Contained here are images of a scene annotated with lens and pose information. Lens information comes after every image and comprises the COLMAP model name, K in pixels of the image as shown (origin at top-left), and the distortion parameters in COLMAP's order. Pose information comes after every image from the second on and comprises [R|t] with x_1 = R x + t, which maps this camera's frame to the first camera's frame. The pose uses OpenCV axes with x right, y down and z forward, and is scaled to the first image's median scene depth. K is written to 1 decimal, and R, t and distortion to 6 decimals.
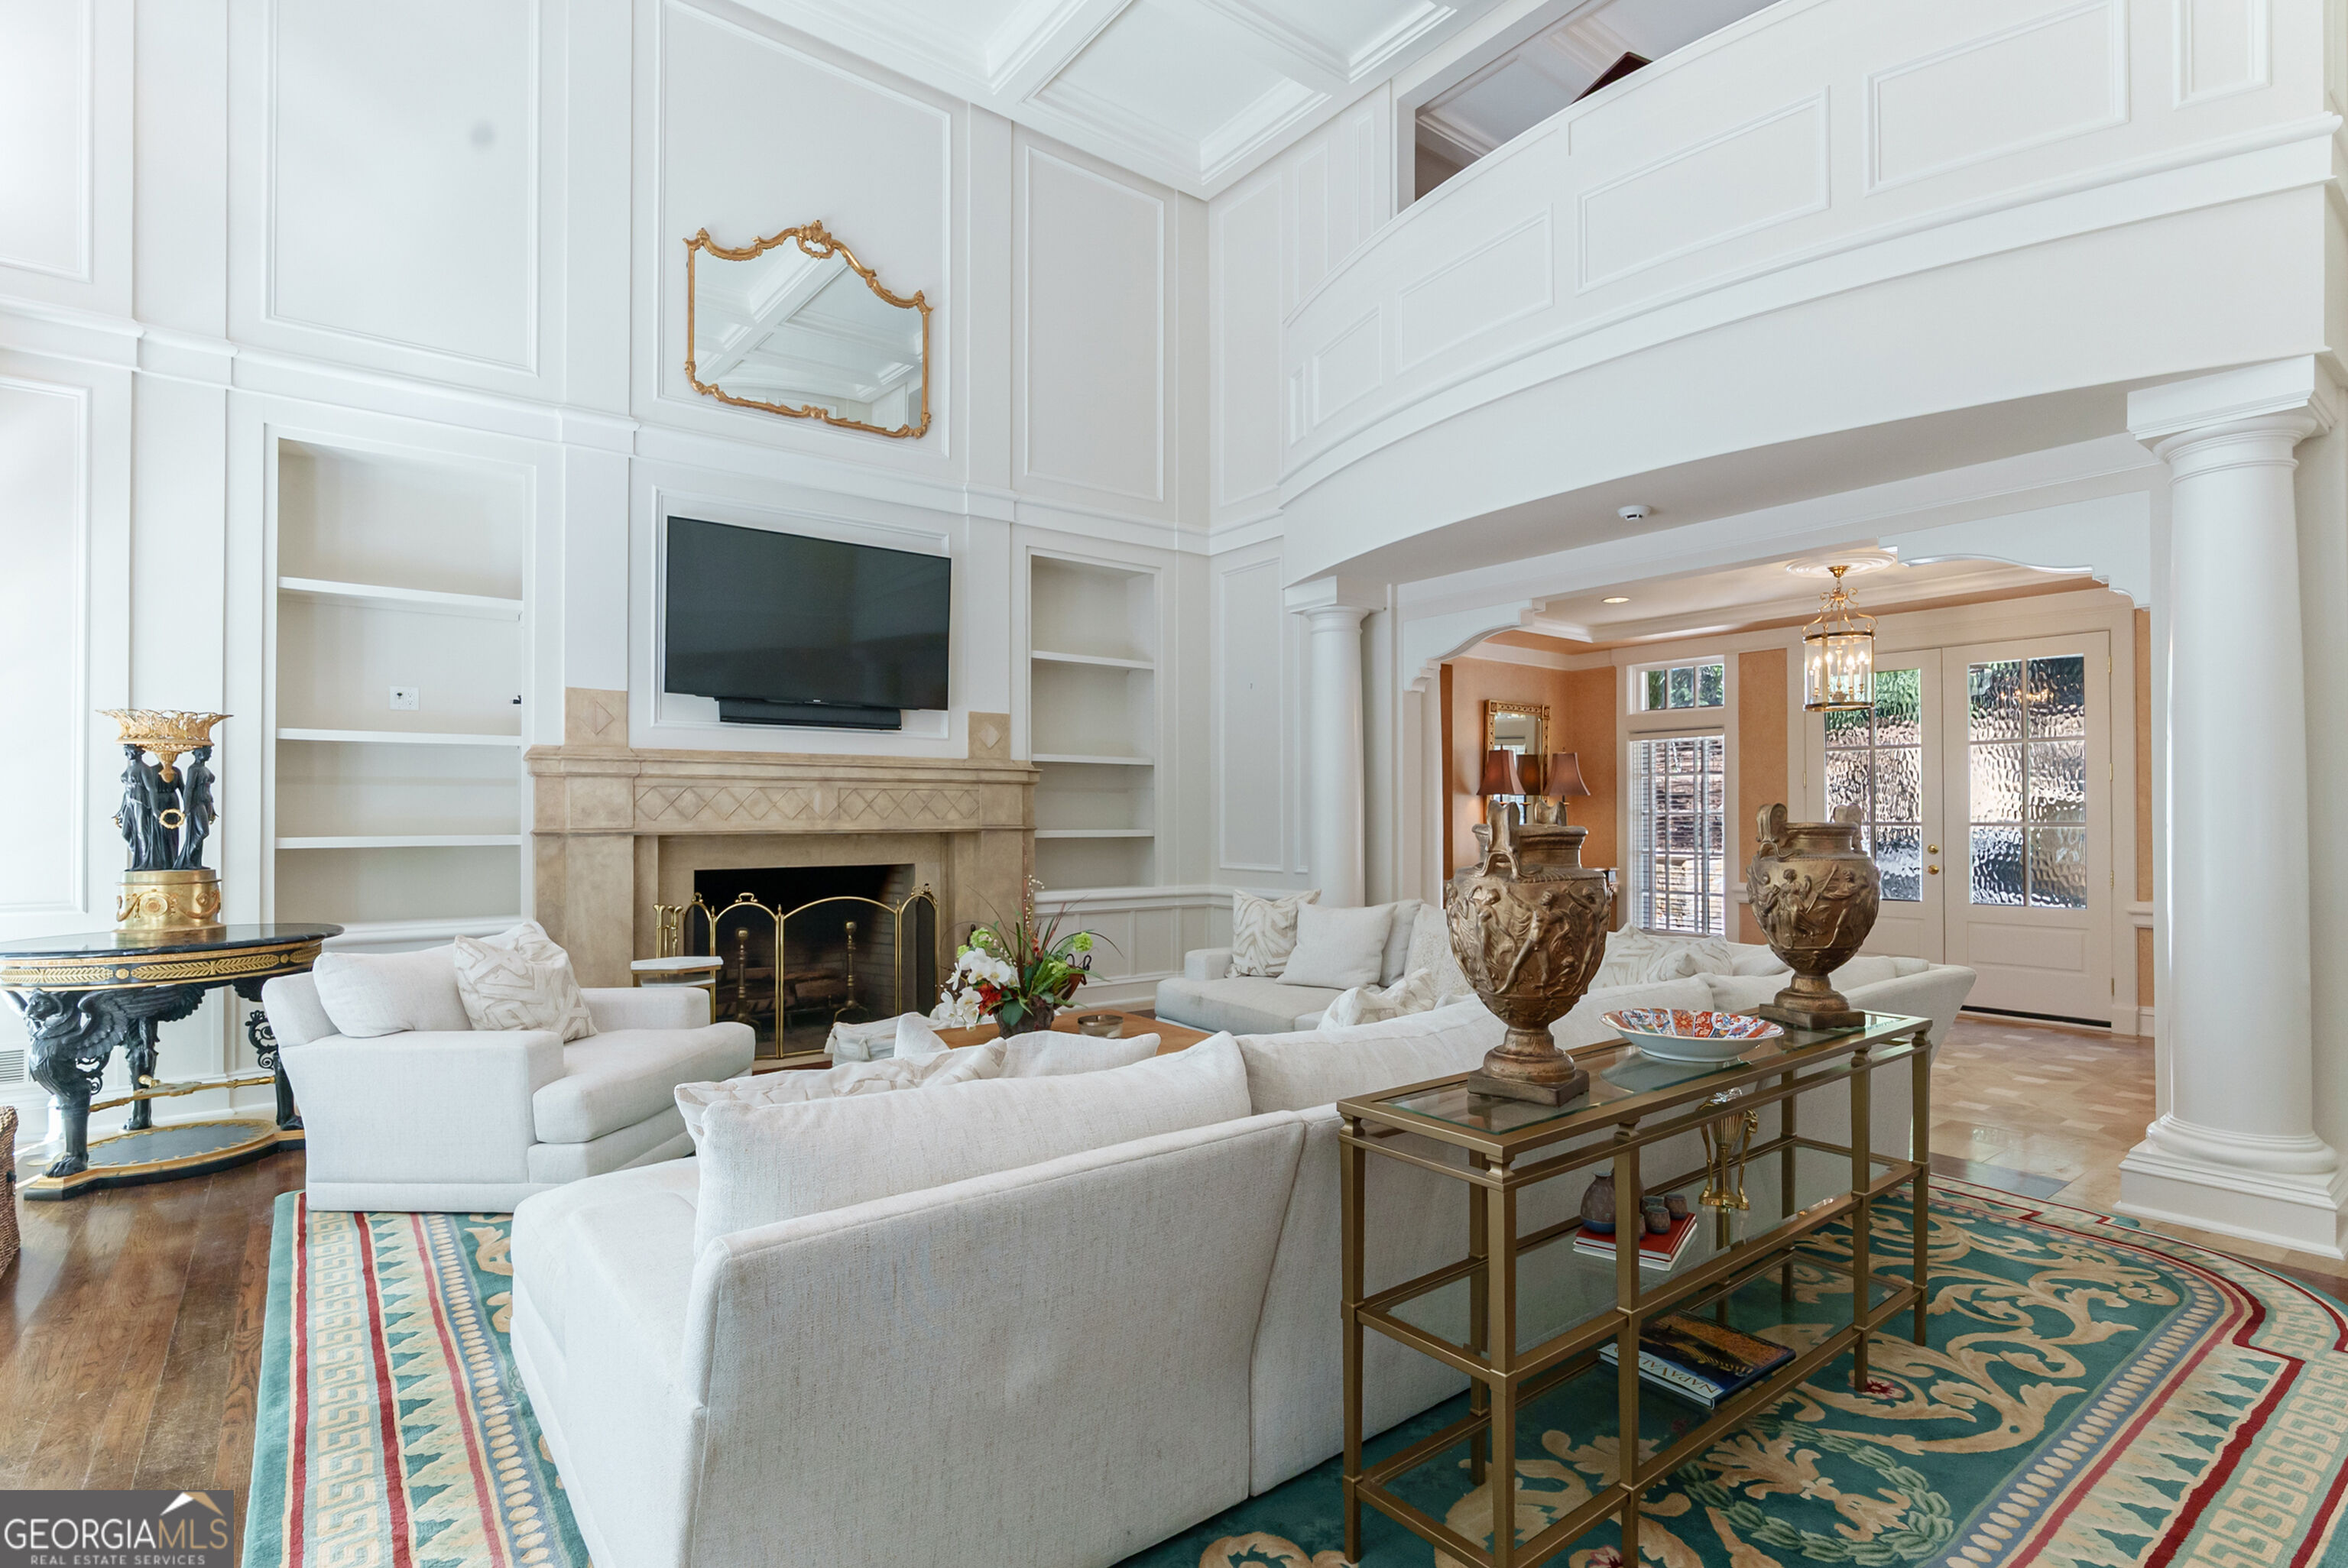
lens RADIAL K [[1138.4, 0, 1178.0], [0, 1138.4, 790.0], [0, 0, 1]] dist [-0.007506, 0.000754]
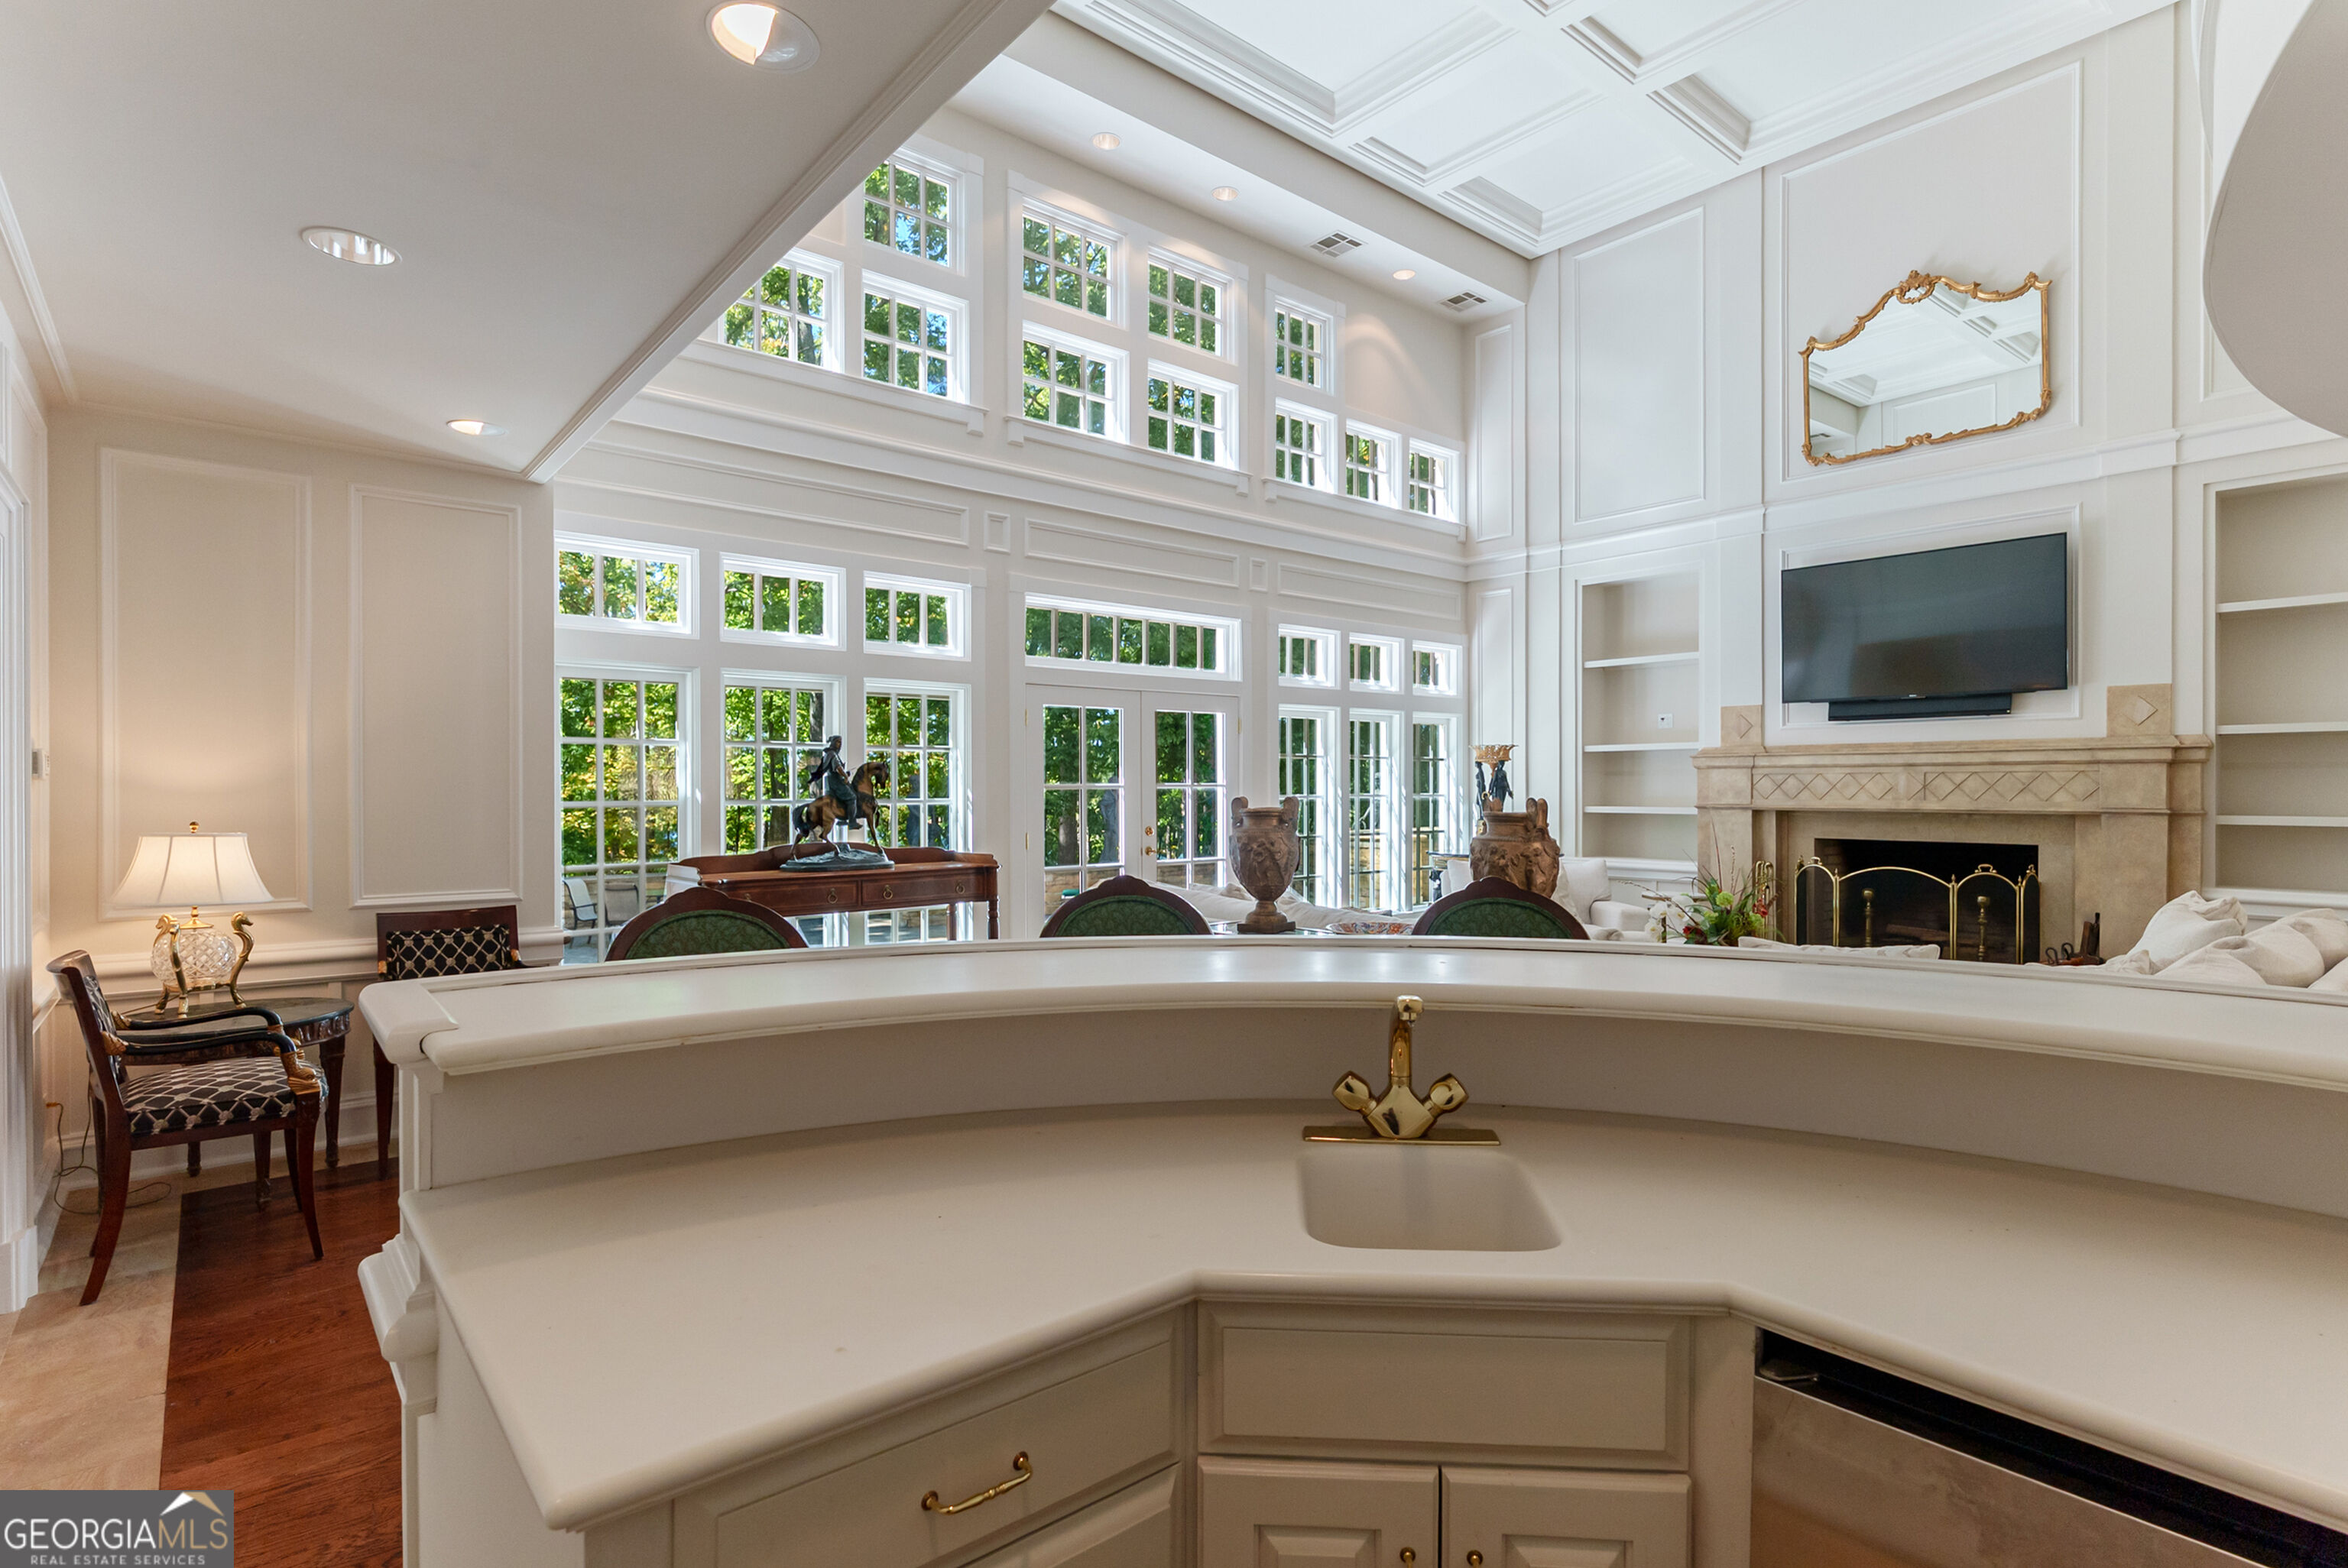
lens RADIAL K [[1138.4, 0, 1171.1], [0, 1138.4, 796.7], [0, 0, 1]] dist [-0.007506, 0.000754]
pose [[0.040607, 0.006803, -0.999152, 0.812241], [0.017451, 0.999819, 0.007517, 0.001276], [0.999023, -0.017741, 0.040481, 0.213820]]
